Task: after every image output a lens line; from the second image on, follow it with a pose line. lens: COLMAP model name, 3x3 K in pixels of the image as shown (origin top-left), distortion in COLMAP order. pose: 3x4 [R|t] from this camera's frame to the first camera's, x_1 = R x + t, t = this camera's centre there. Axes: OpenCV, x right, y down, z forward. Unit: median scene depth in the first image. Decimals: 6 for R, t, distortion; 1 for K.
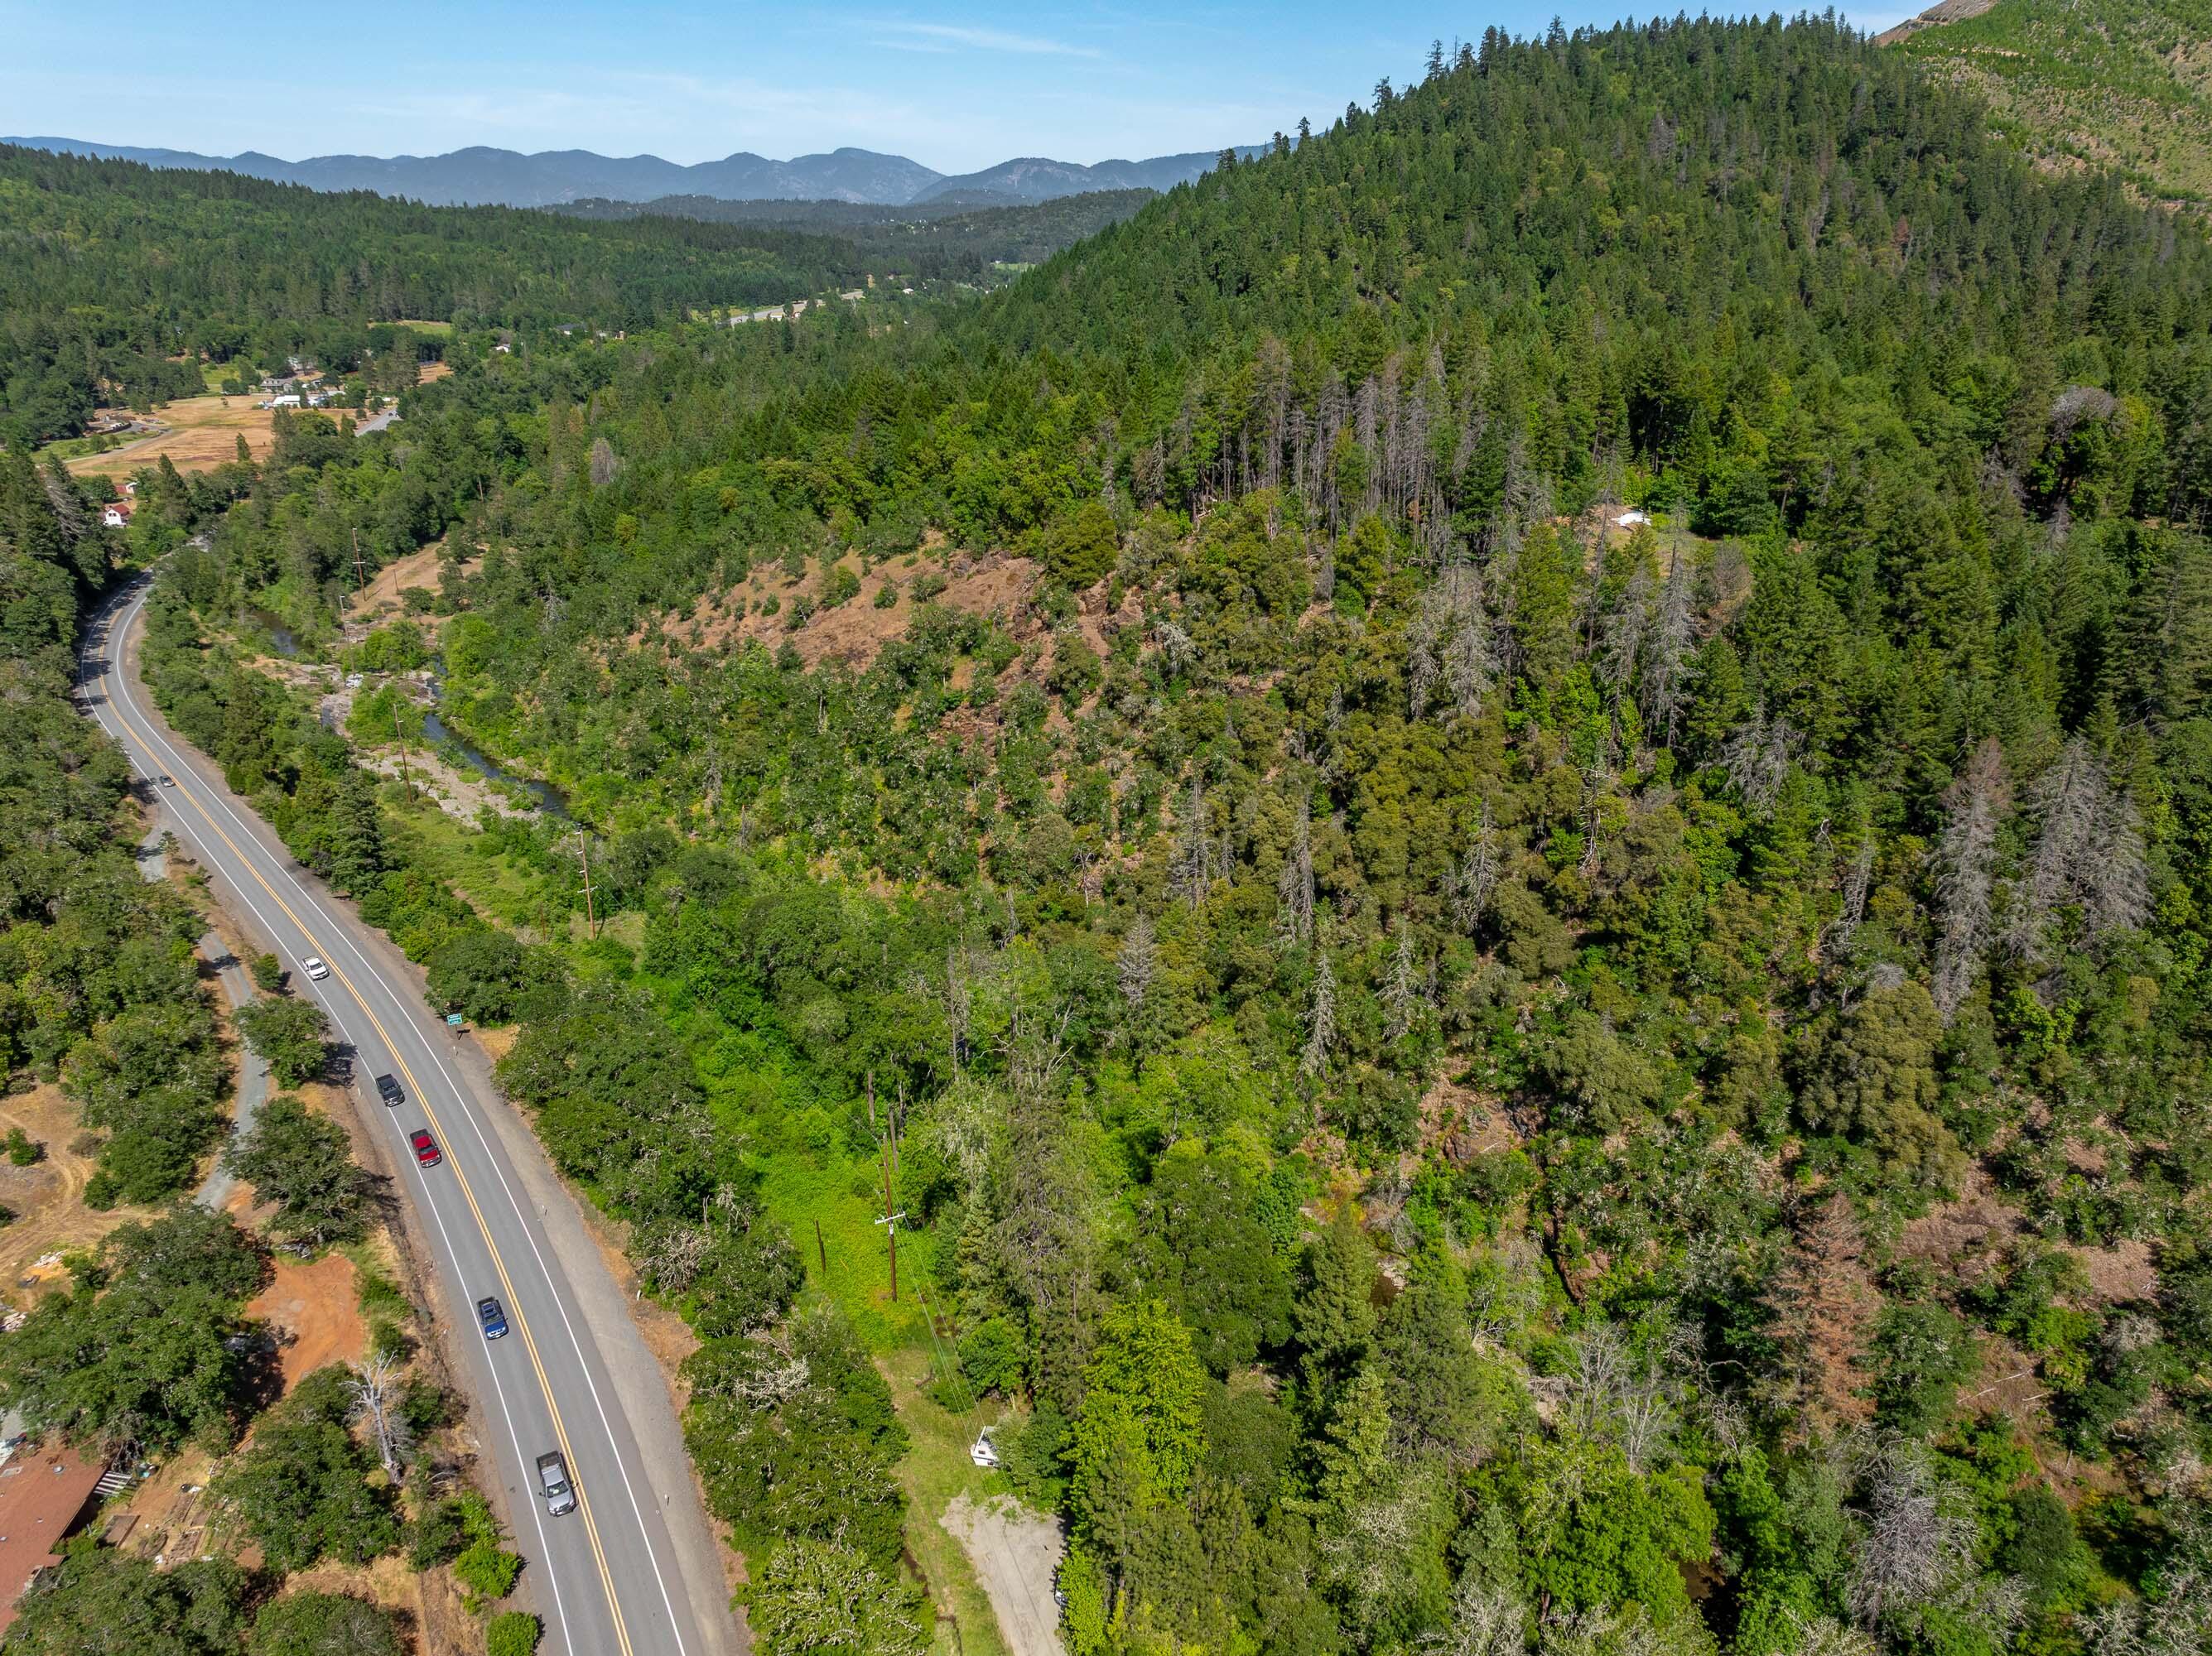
lens RADIAL K [[1620.5, 0, 1104.6], [0, 1620.5, 830.4], [0, 0, 1]] dist [-0.068022, 0.046120]
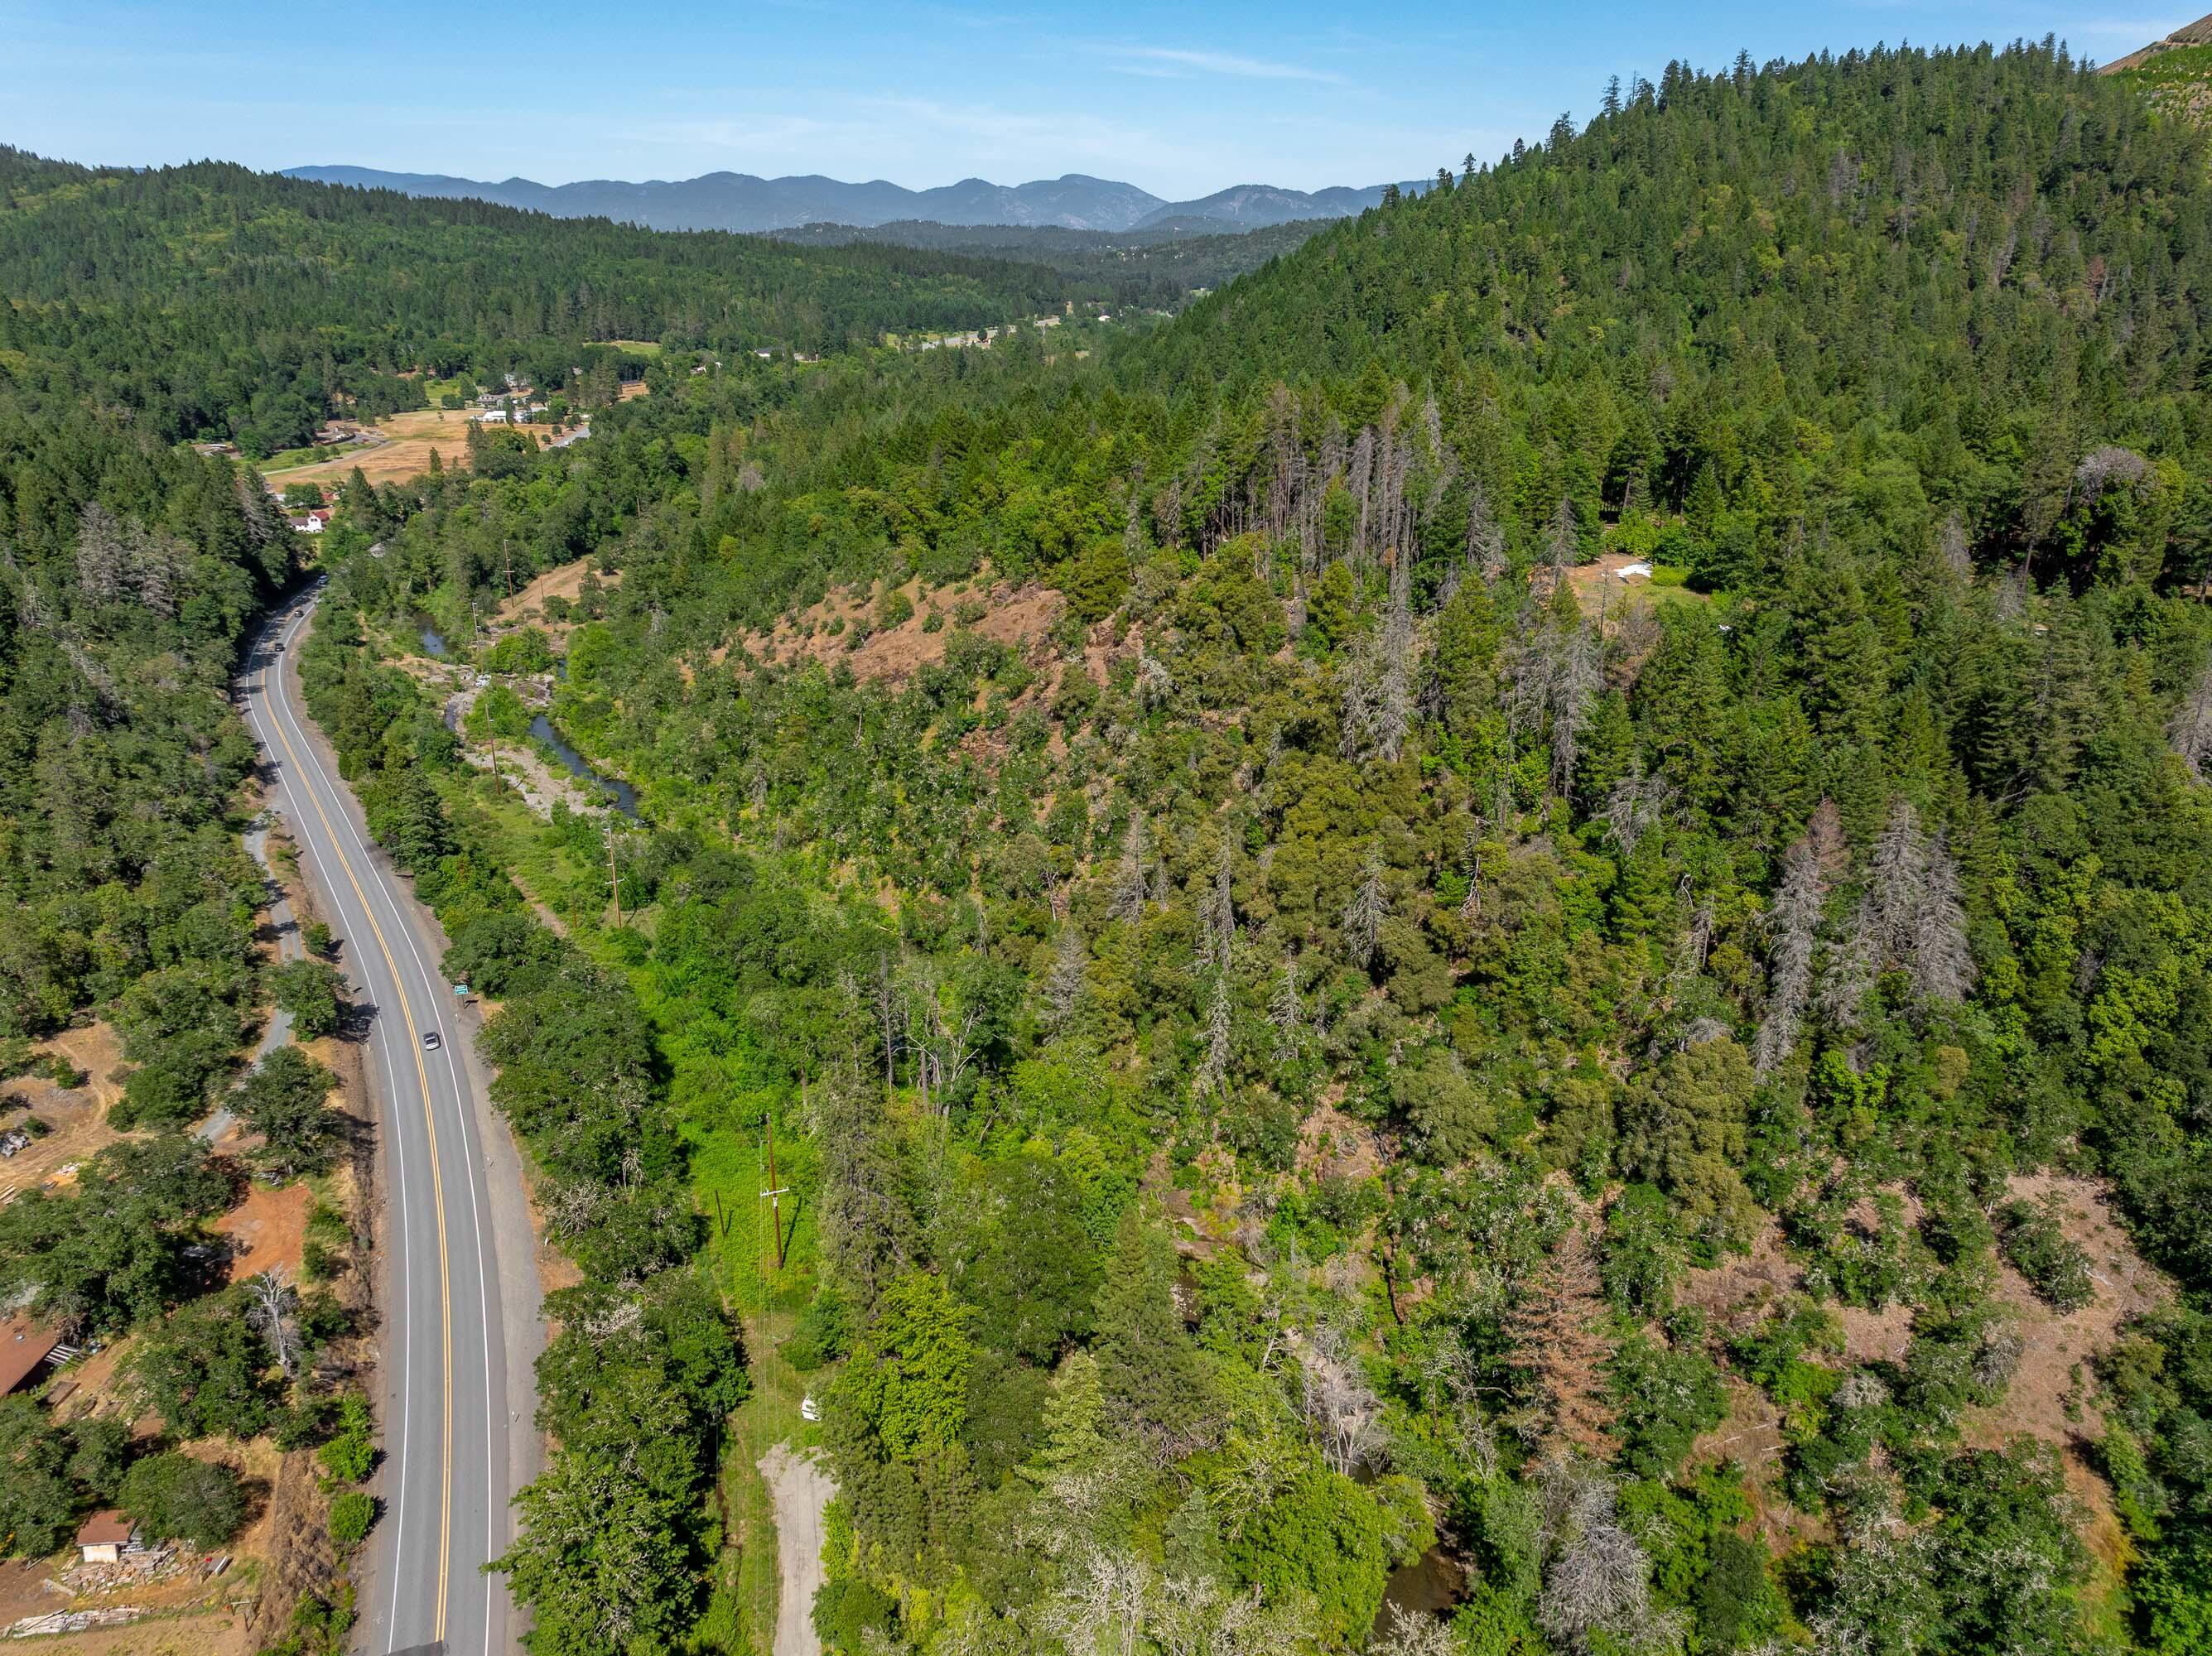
lens RADIAL K [[1620.5, 0, 1102.5], [0, 1620.5, 832.6], [0, 0, 1]] dist [-0.068022, 0.046120]
pose [[0.990381, 0.050094, -0.128980, 0.147776], [-0.051633, 0.998629, -0.008613, -0.004045], [0.128371, 0.015190, 0.991610, -0.043455]]
